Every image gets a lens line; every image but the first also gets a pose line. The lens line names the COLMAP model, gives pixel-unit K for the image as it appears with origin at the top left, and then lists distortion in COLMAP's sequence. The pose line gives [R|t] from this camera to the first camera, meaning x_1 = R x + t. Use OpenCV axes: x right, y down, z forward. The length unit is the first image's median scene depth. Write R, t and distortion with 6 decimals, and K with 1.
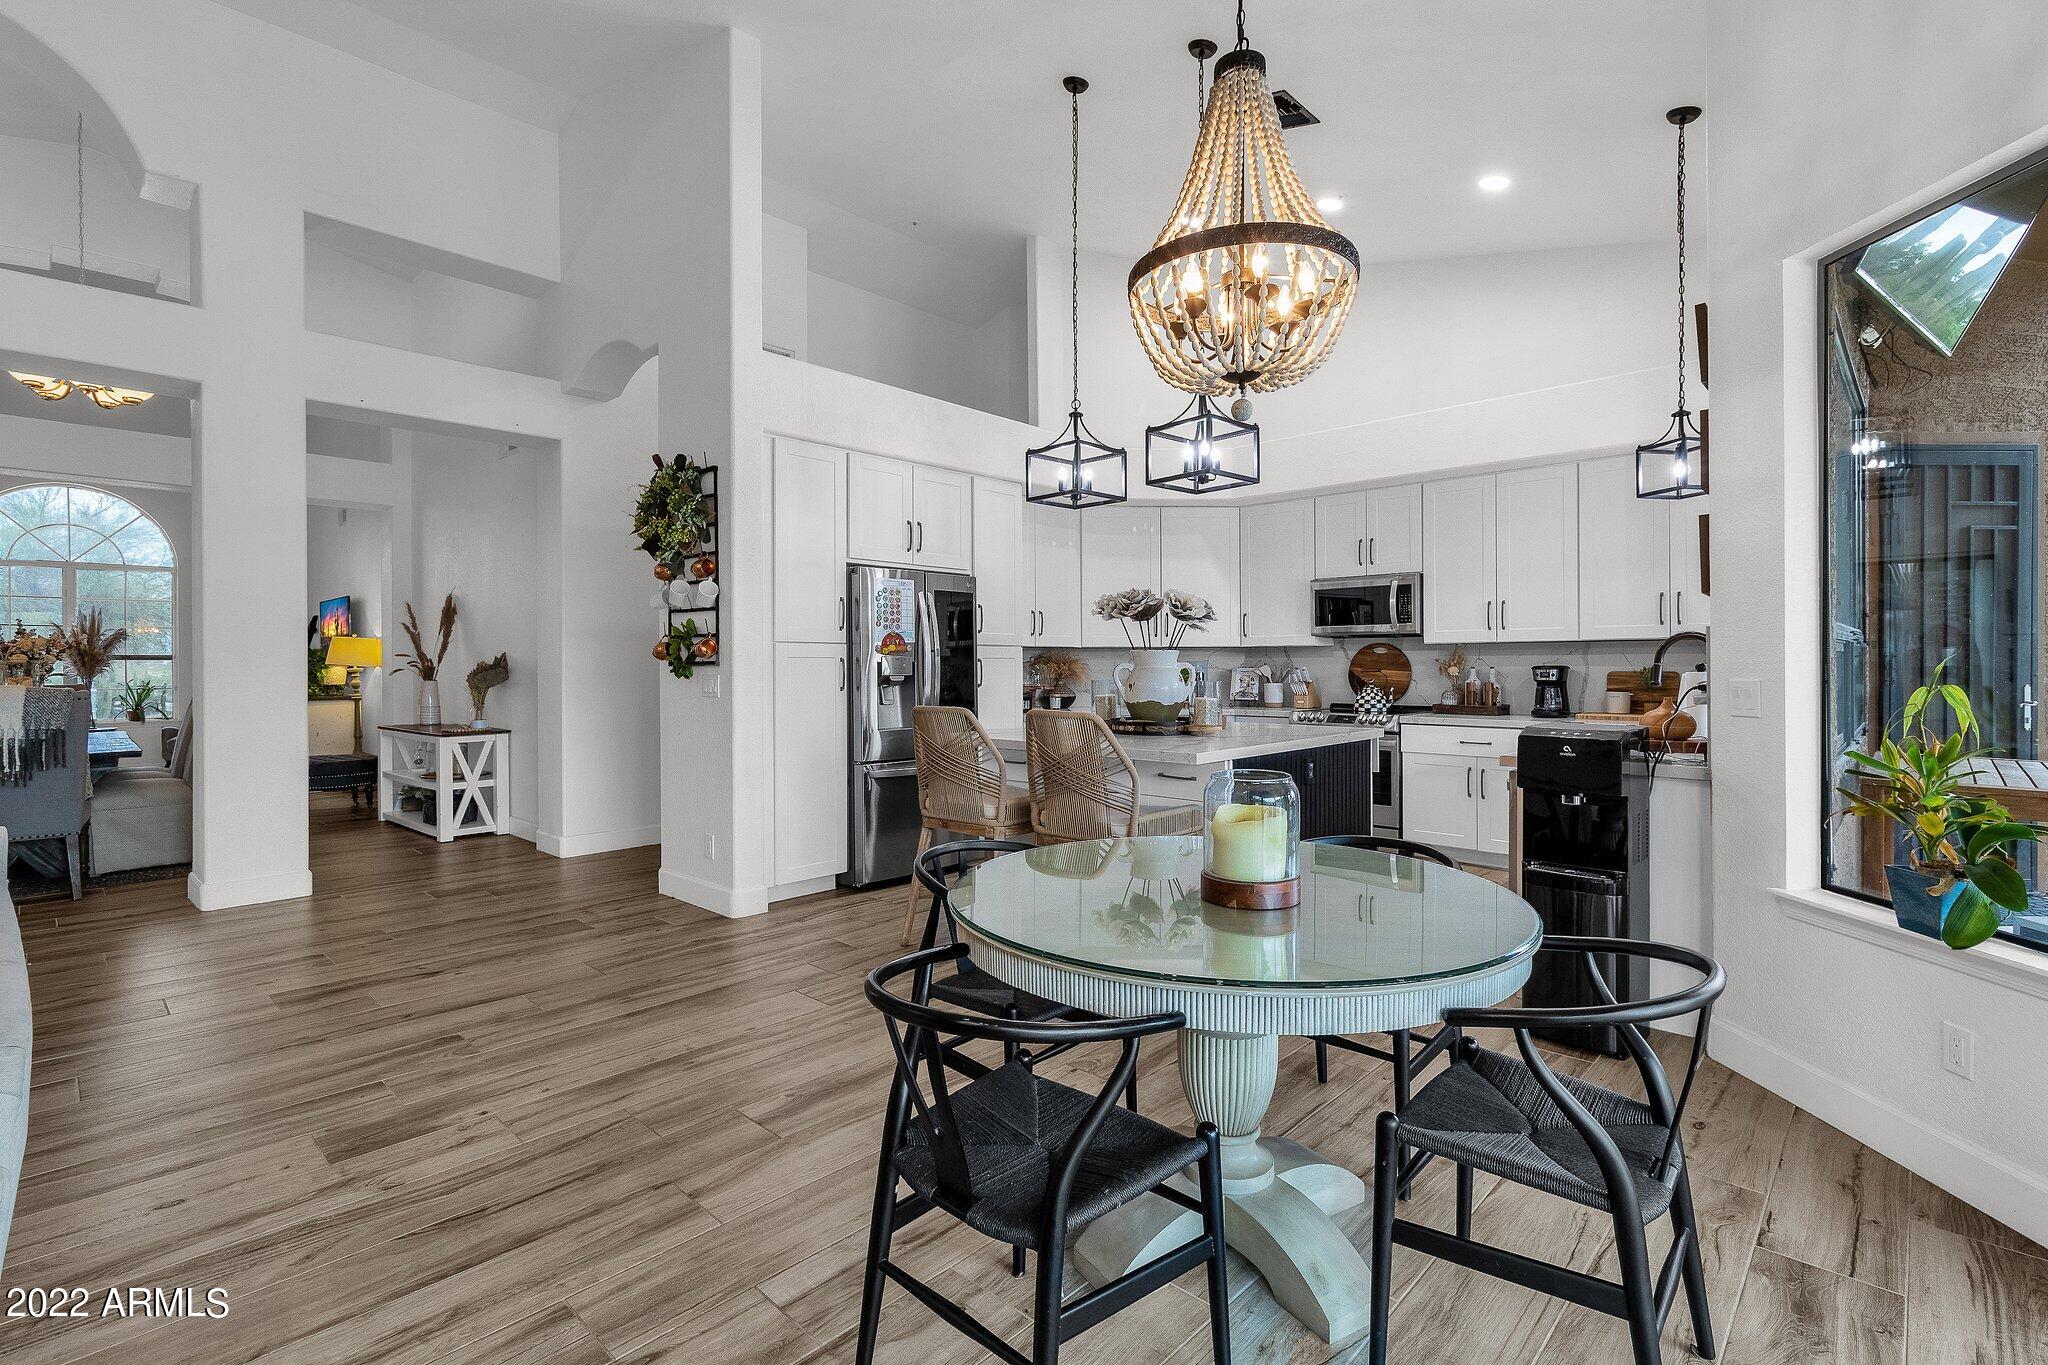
lens RADIAL K [[952.6, 0, 1022.9], [0, 952.6, 665.2], [0, 0, 1]] dist [0.004931, -0.000834]
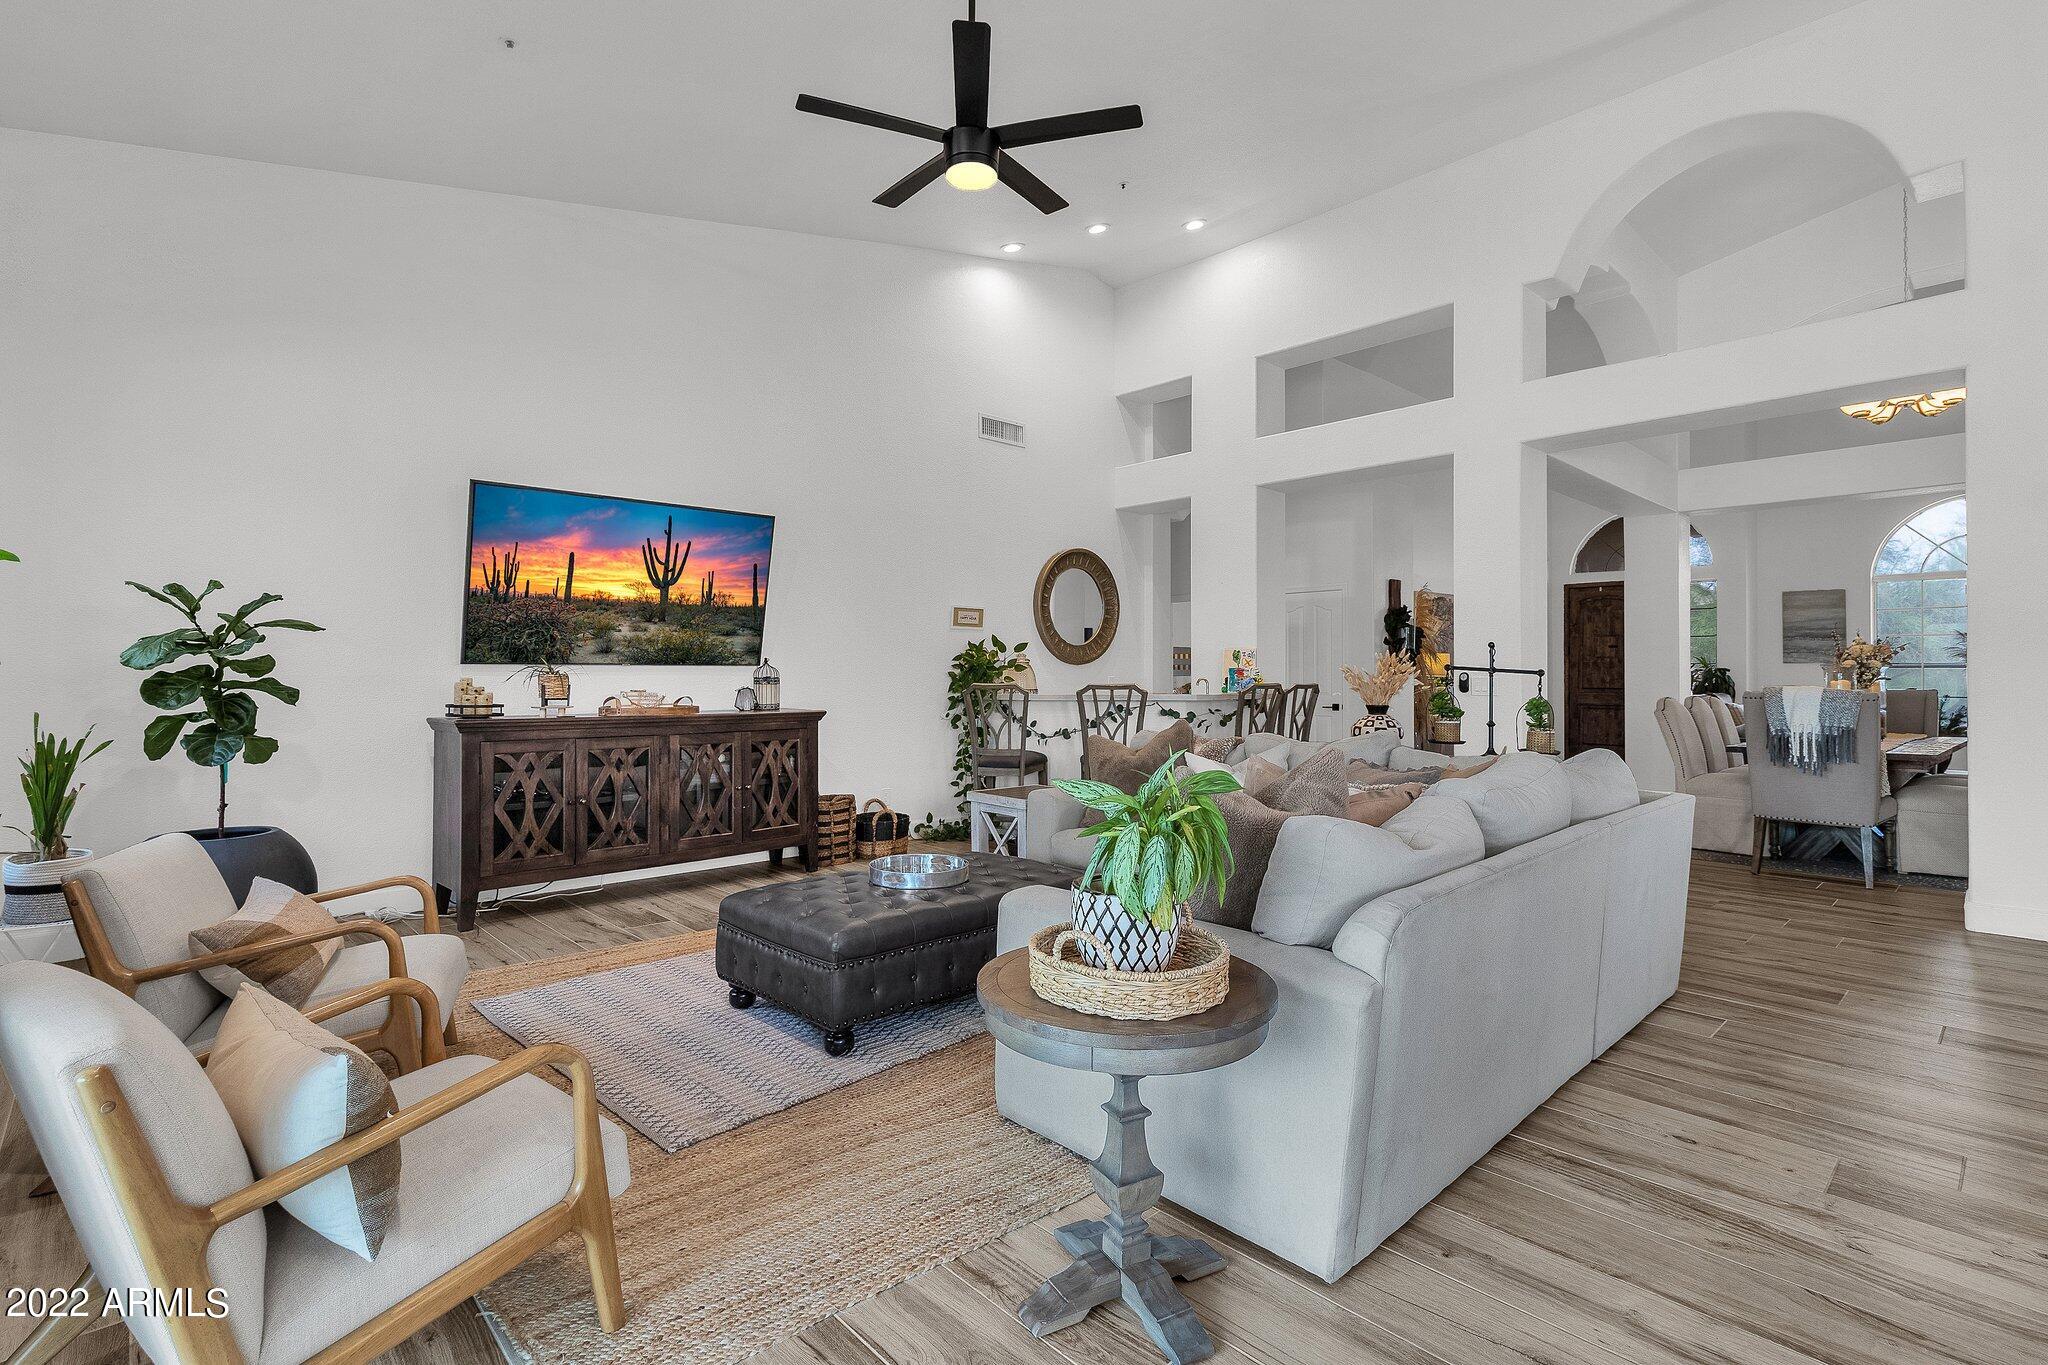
lens RADIAL K [[952.6, 0, 1042.7], [0, 952.6, 667.8], [0, 0, 1]] dist [0.004931, -0.000834]
pose [[-0.060391, -0.005046, -0.998162, 0.112913], [-0.006051, 0.999971, -0.004689, 0.008647], [0.998156, 0.005757, -0.060419, 0.128811]]
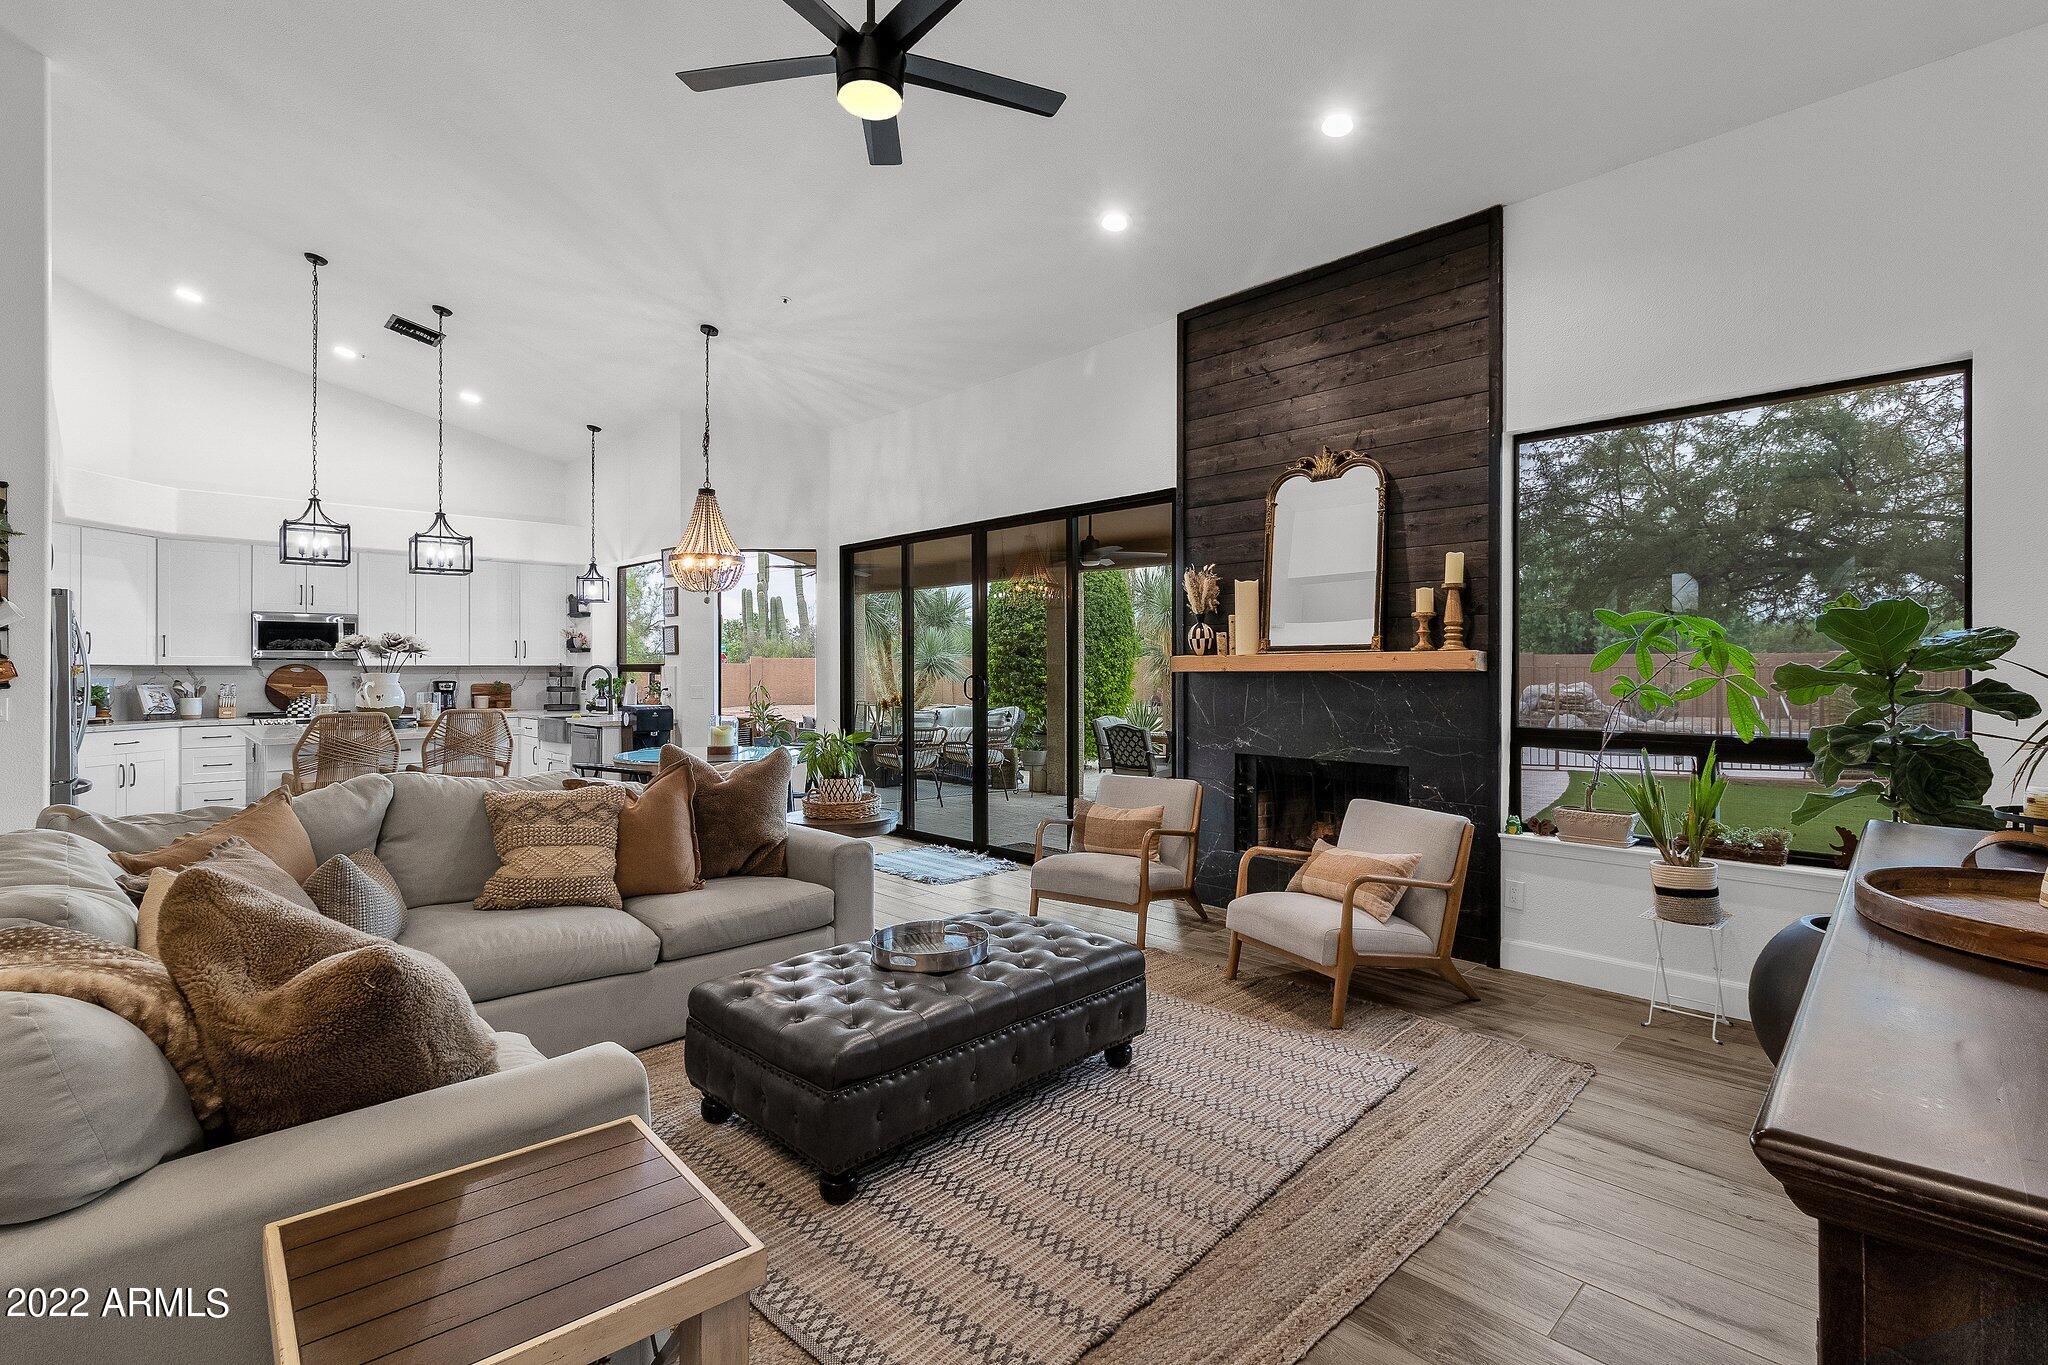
lens RADIAL K [[952.6, 0, 1018.3], [0, 952.6, 668.7], [0, 0, 1]] dist [0.004931, -0.000834]
pose [[0.062867, 0.004586, 0.998011, -1.053626], [0.003490, 0.999982, -0.004815, -0.009175], [-0.998016, 0.003785, 0.062850, -0.075800]]
